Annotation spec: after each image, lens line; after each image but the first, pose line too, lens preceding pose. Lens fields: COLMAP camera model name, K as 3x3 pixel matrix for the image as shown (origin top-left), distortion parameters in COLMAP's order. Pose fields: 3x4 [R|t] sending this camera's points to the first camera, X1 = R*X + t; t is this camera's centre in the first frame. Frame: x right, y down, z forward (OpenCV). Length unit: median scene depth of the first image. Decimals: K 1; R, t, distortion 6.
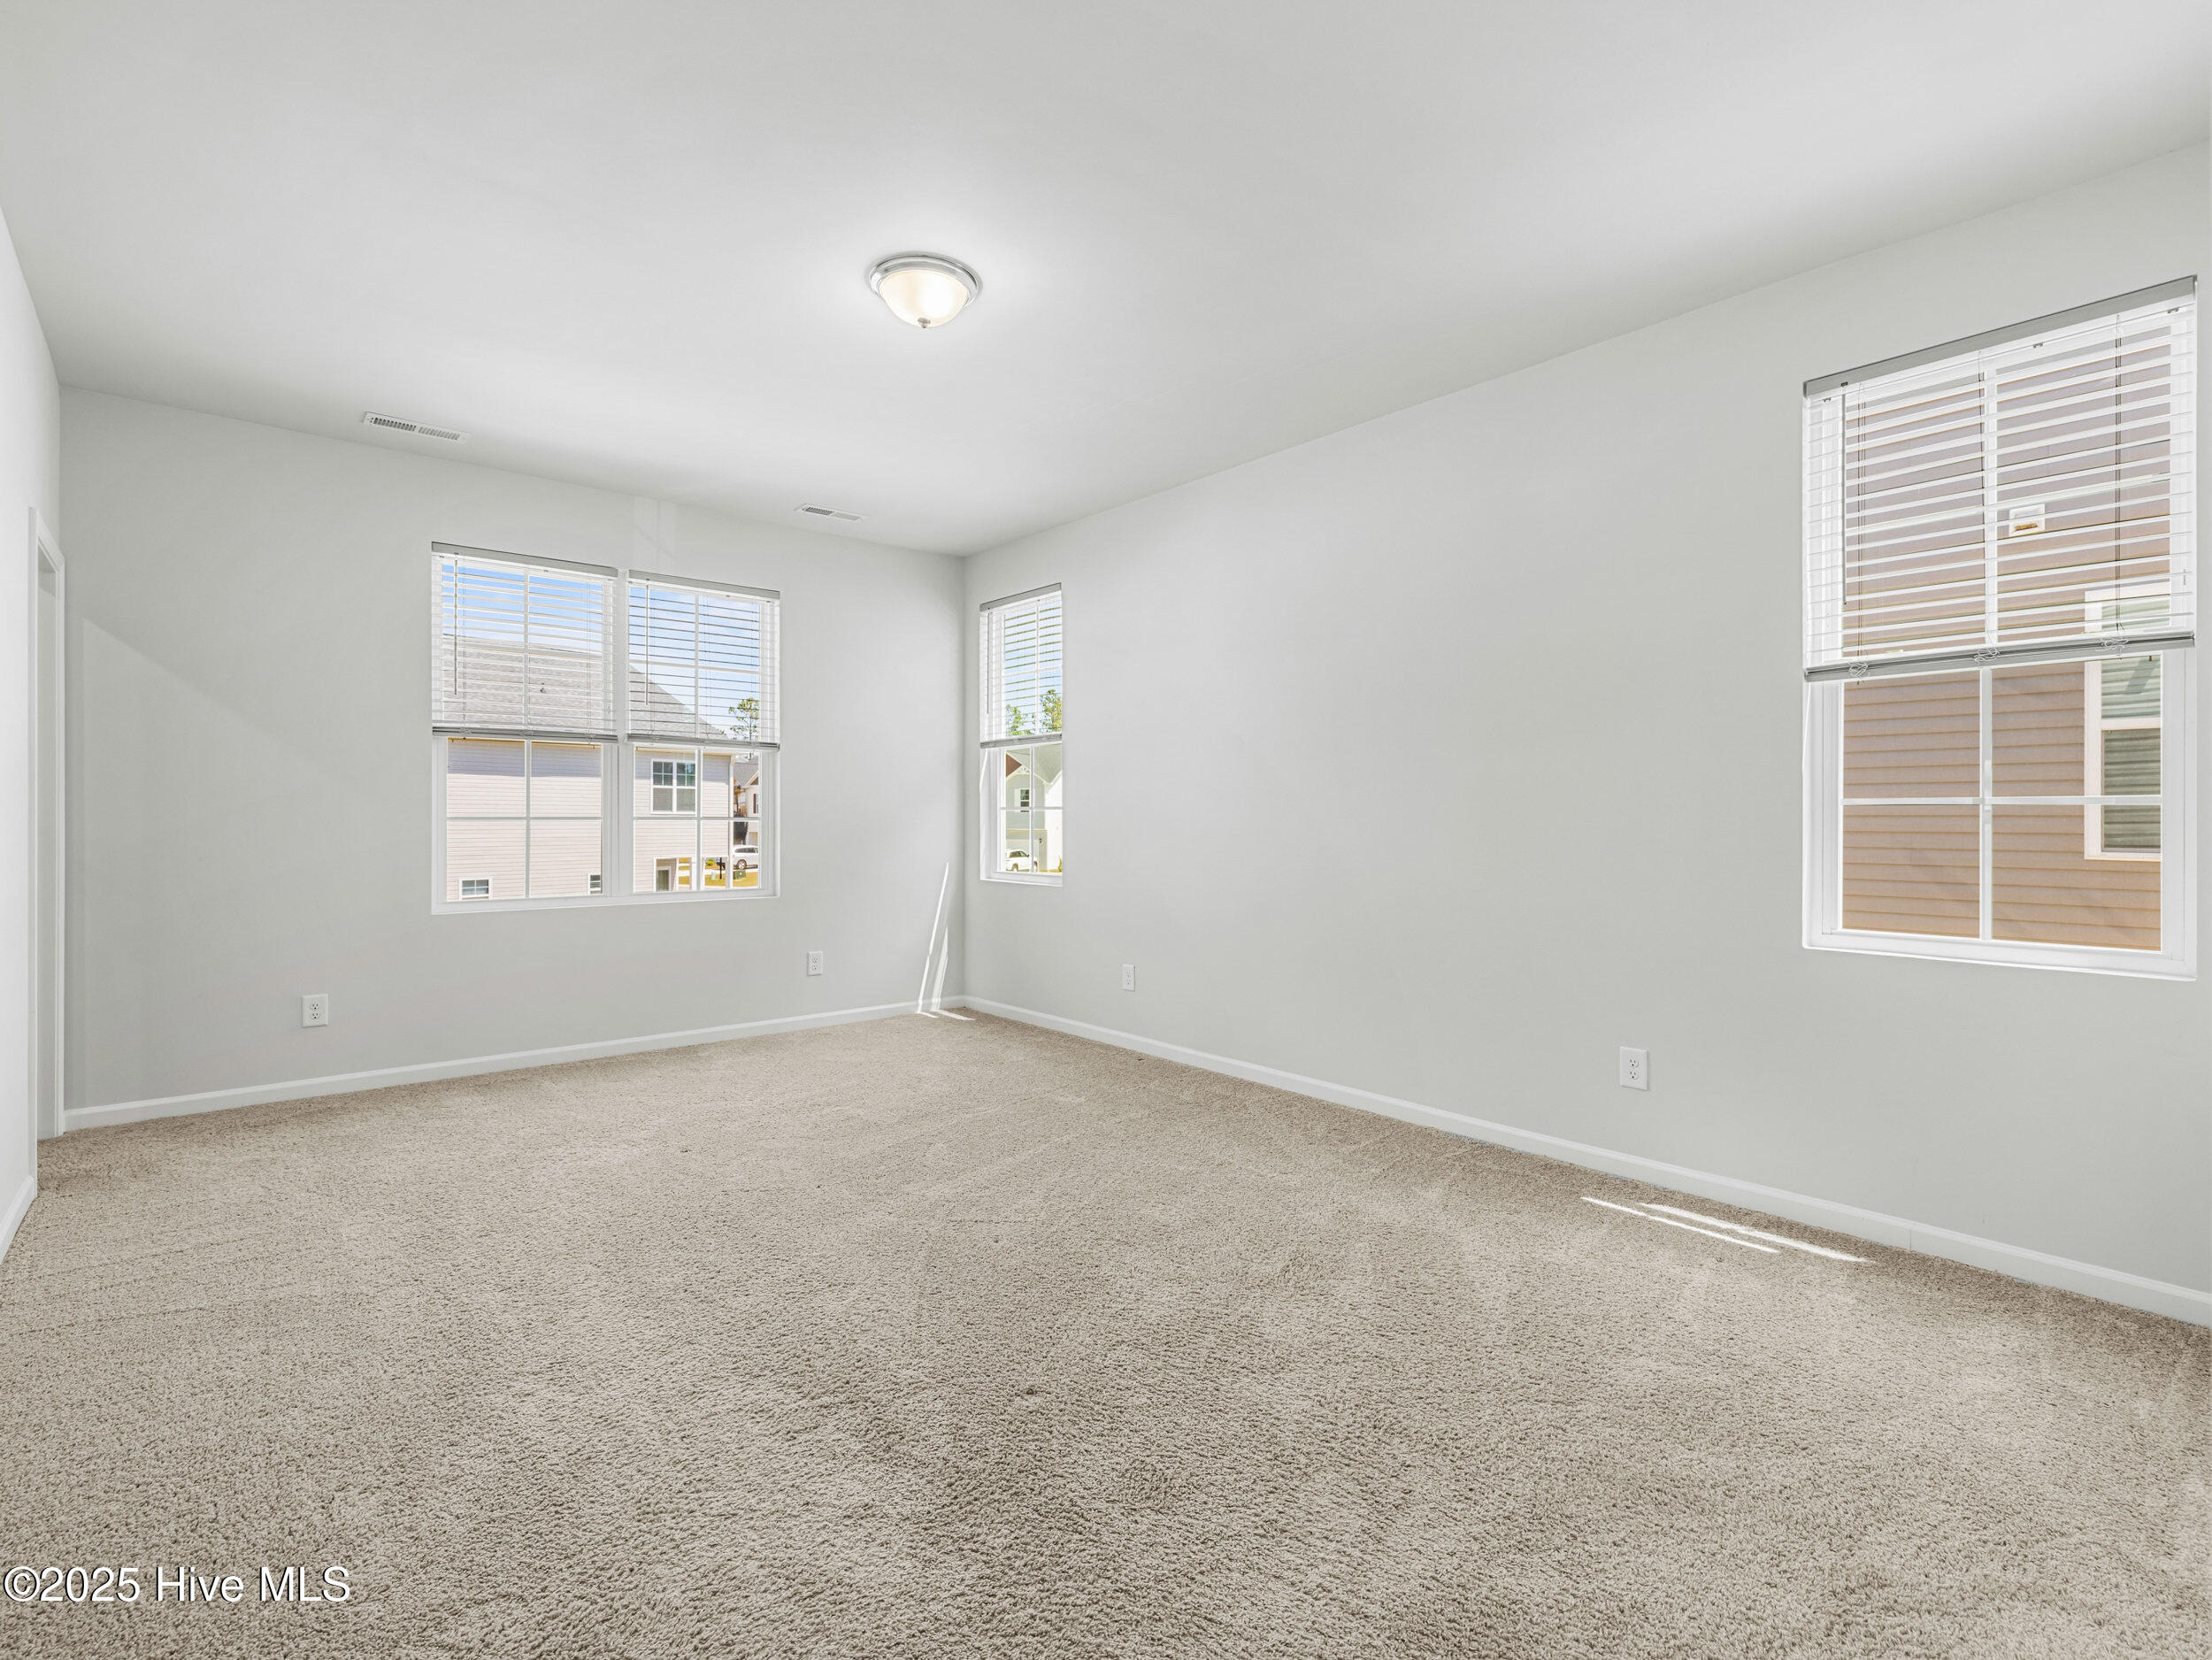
lens RADIAL K [[1028.3, 0, 1111.9], [0, 1028.3, 813.2], [0, 0, 1]] dist [0.001080, 0.002378]
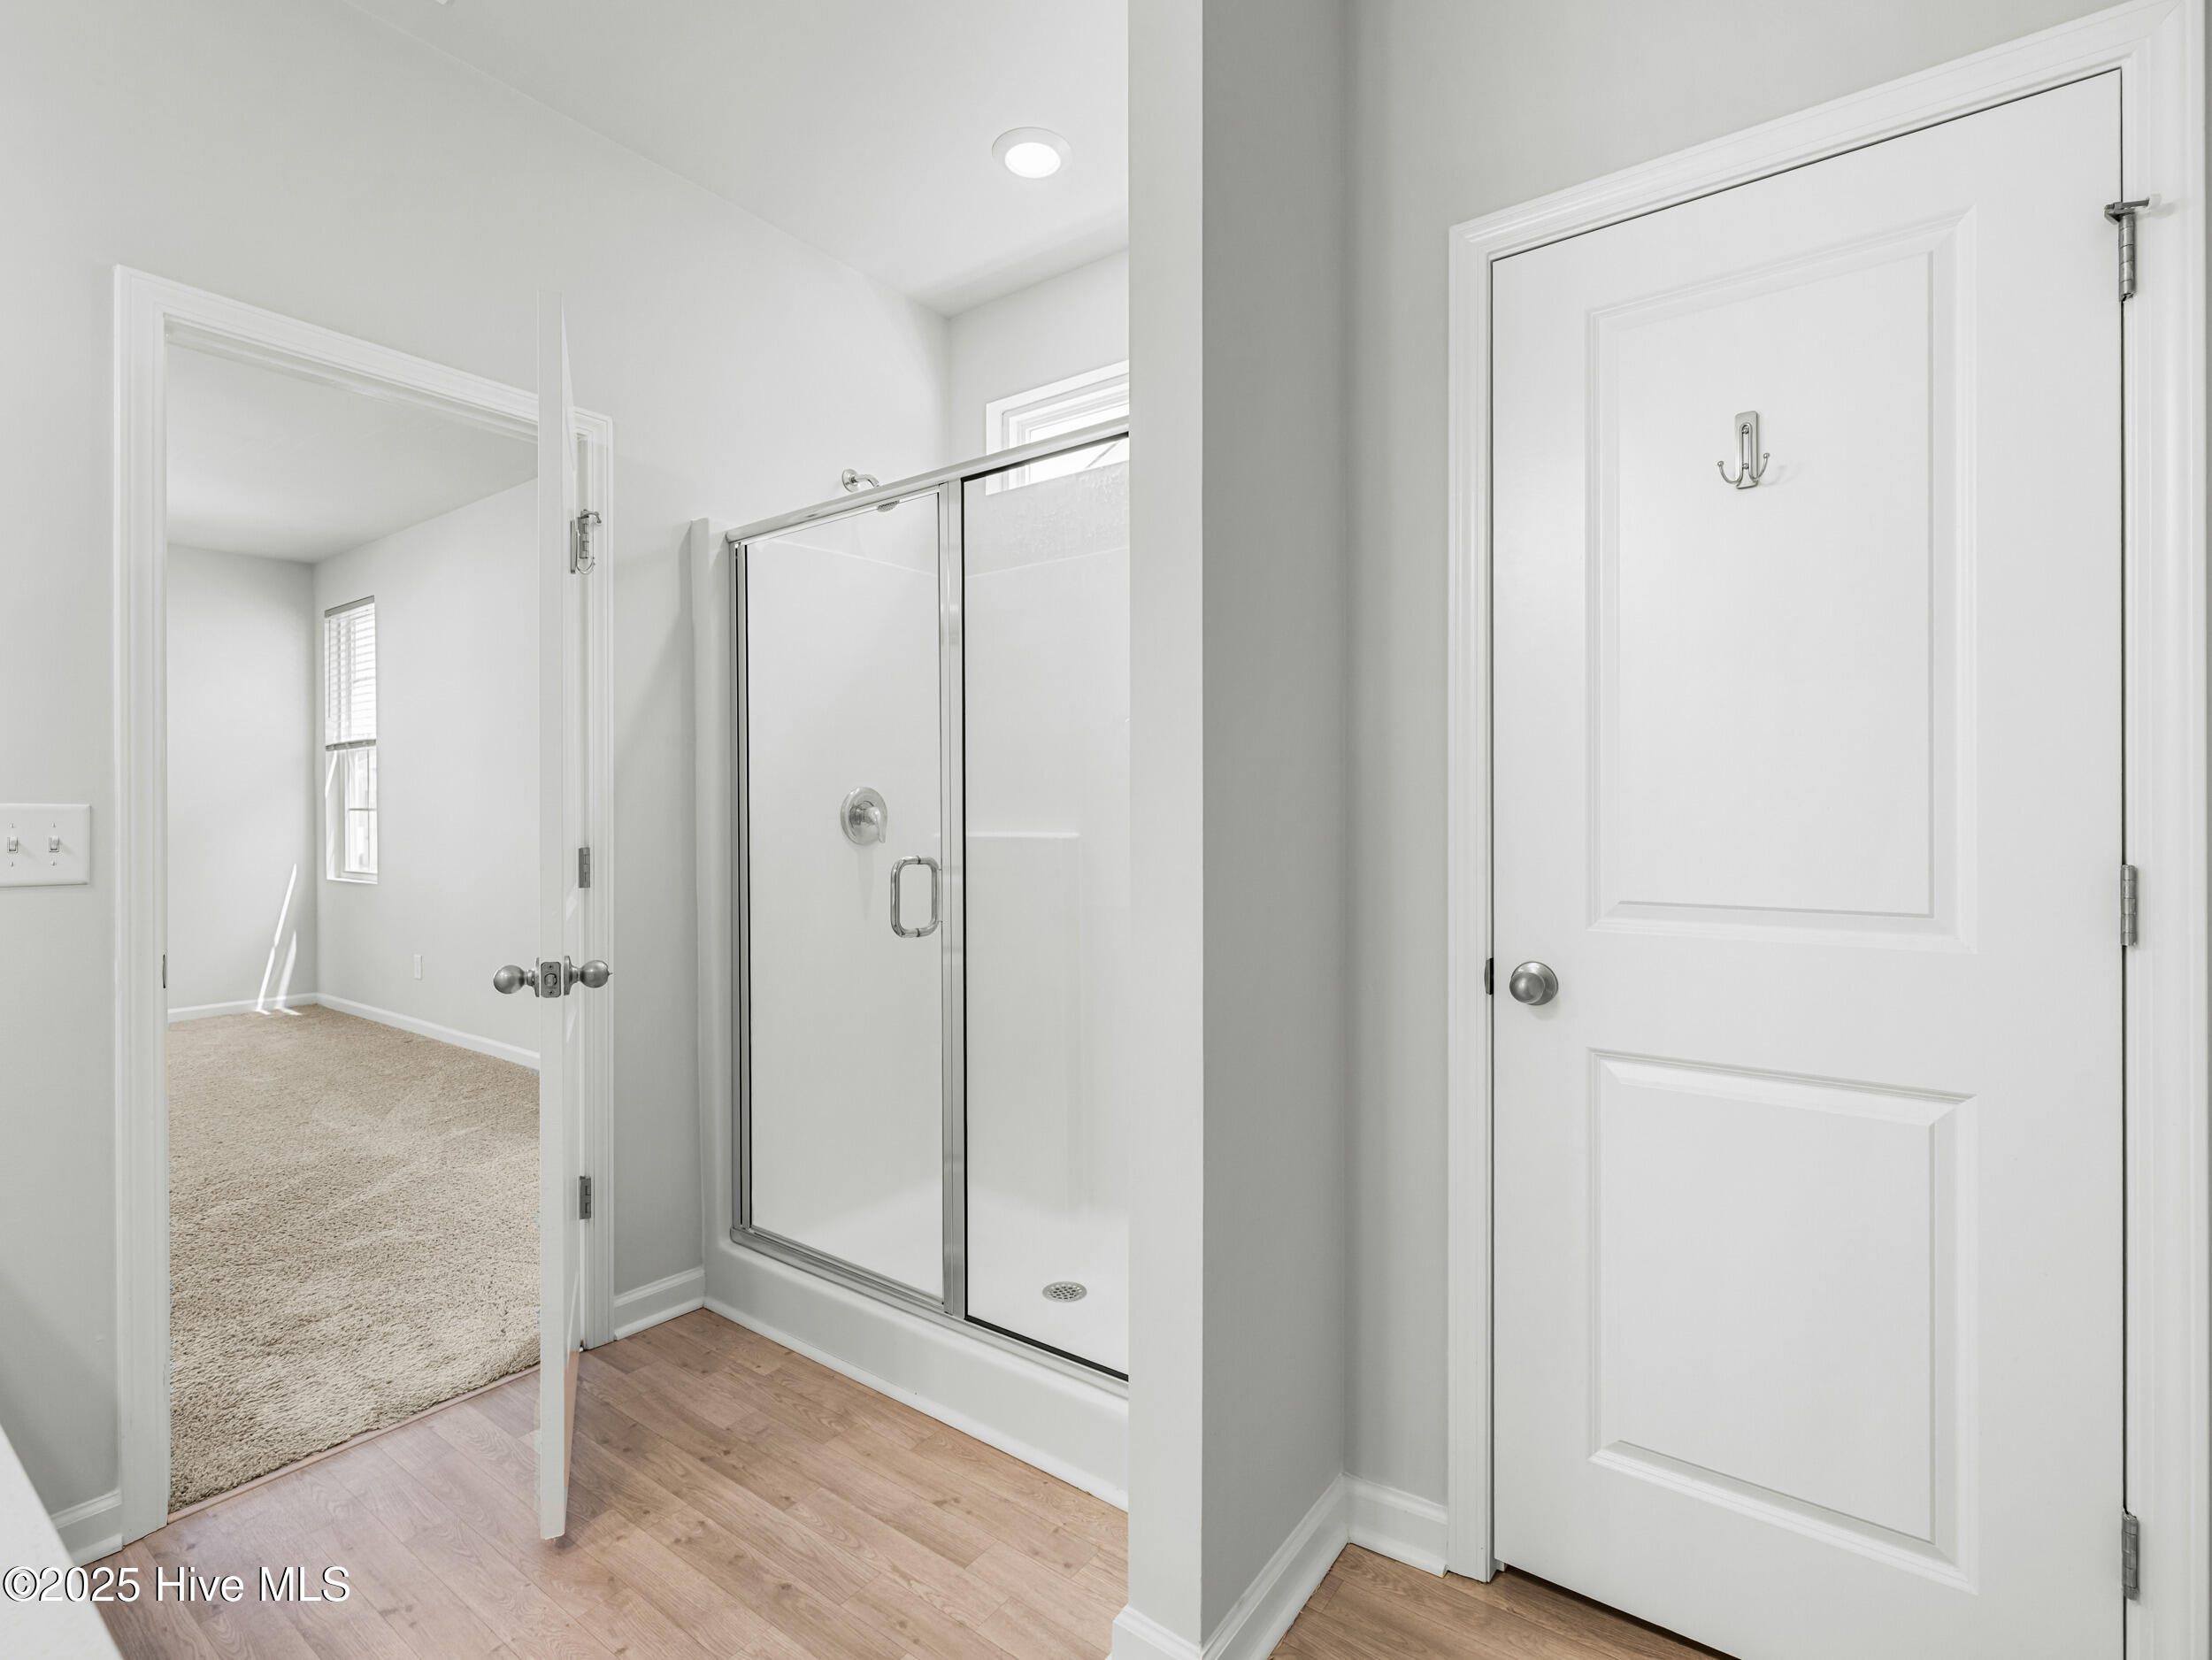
lens RADIAL K [[1028.3, 0, 1104.7], [0, 1028.3, 822.2], [0, 0, 1]] dist [0.001080, 0.002378]
pose [[0.975470, 0.000257, 0.220134, 0.402772], [-0.001931, 0.999971, 0.007390, -0.001111], [-0.220126, -0.007634, 0.975442, -0.173690]]
